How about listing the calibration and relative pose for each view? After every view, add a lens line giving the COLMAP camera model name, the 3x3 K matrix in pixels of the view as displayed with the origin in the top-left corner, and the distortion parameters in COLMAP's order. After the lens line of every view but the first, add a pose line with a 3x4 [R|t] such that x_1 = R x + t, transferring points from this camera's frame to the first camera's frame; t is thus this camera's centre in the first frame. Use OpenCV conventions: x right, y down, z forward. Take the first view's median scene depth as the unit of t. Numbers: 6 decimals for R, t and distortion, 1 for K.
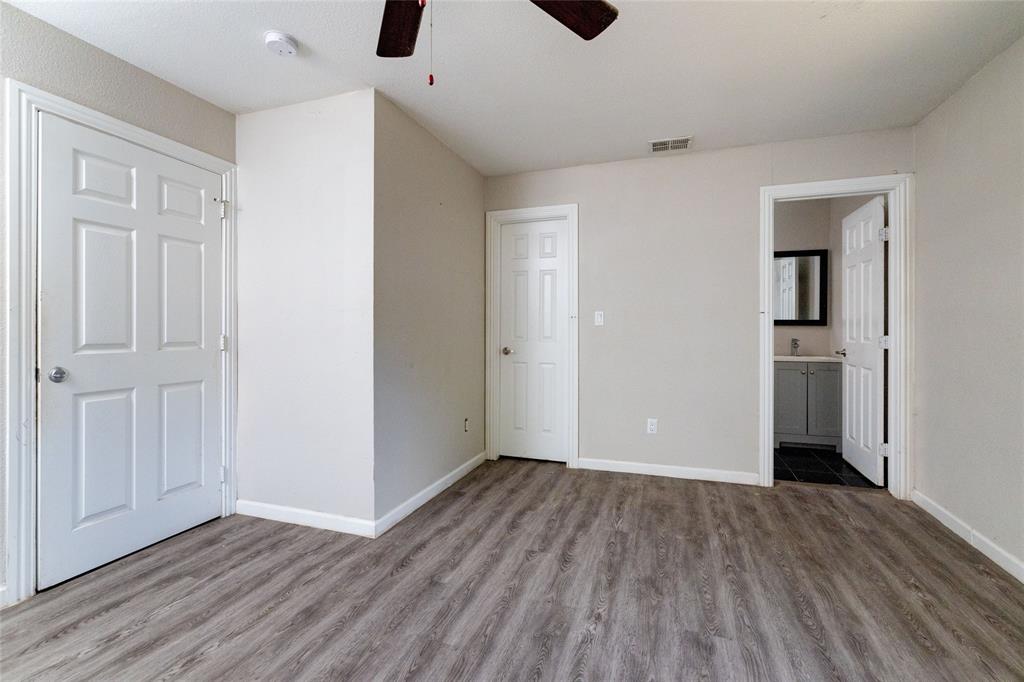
lens RADIAL K [[440.9, 0, 508.9], [0, 440.9, 330.3], [0, 0, 1]] dist [0.000456, 0.000236]
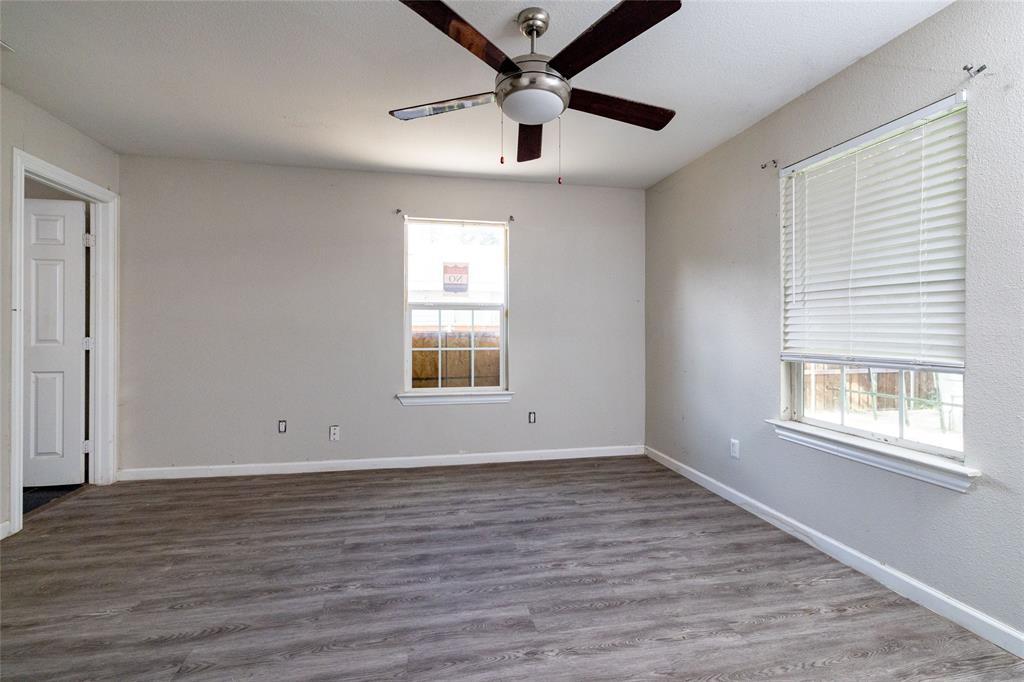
lens RADIAL K [[440.9, 0, 508.9], [0, 440.9, 330.3], [0, 0, 1]] dist [0.000456, 0.000236]
pose [[-0.501971, -0.002722, 0.864880, -0.757930], [0.000799, 0.999993, 0.003611, -0.010309], [-0.864884, 0.002503, -0.501965, 0.899076]]
